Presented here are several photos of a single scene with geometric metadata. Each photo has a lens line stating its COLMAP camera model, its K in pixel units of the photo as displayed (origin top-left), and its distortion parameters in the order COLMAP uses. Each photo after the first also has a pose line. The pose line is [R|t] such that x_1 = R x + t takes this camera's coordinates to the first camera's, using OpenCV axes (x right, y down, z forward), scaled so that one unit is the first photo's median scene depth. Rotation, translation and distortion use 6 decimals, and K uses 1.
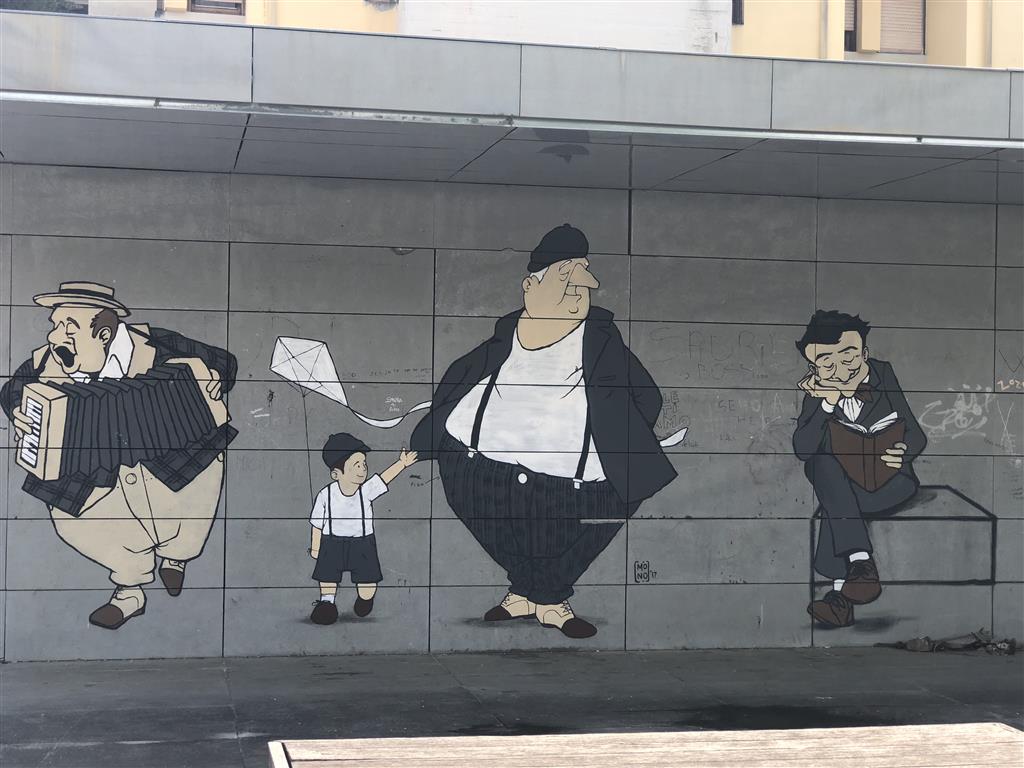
lens RADIAL K [[1670.0, 0, 510.2], [0, 1670.0, 390.4], [0, 0, 1]] dist [-0.072603, 1.111511]
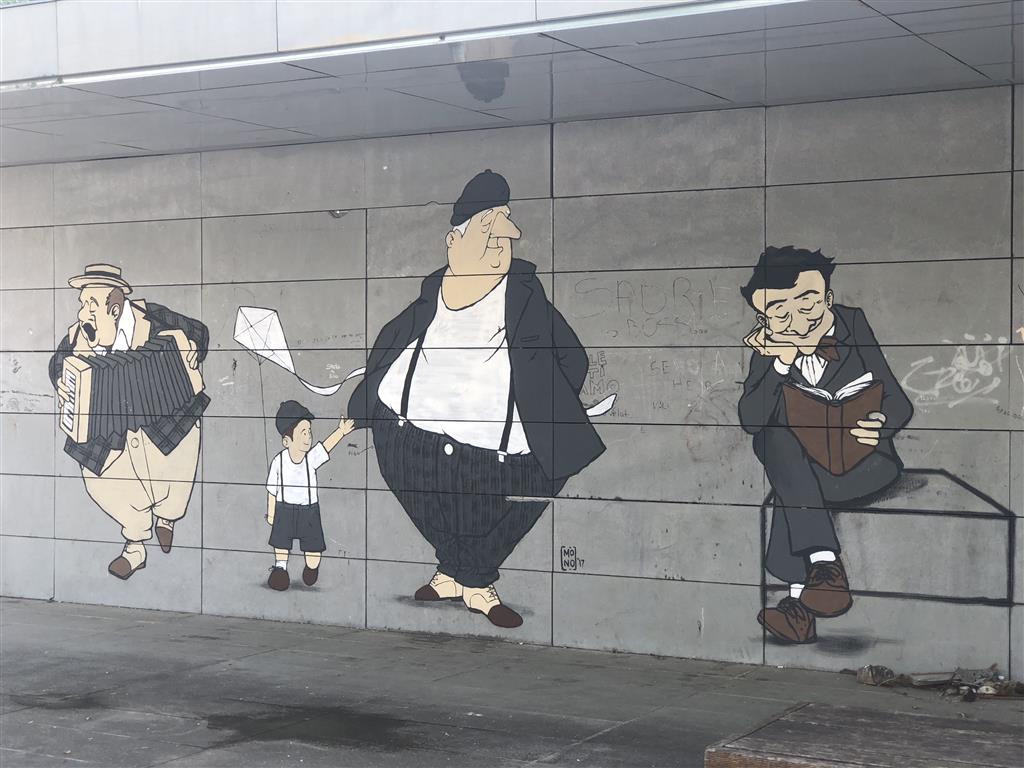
lens RADIAL K [[1670.0, 0, 510.2], [0, 1670.0, 390.4], [0, 0, 1]] dist [-0.072603, 1.111511]
pose [[0.756976, -0.005441, -0.653420, 0.638263], [0.016235, 0.999813, 0.010482, 0.010874], [0.653241, -0.018543, 0.756923, 0.322194]]
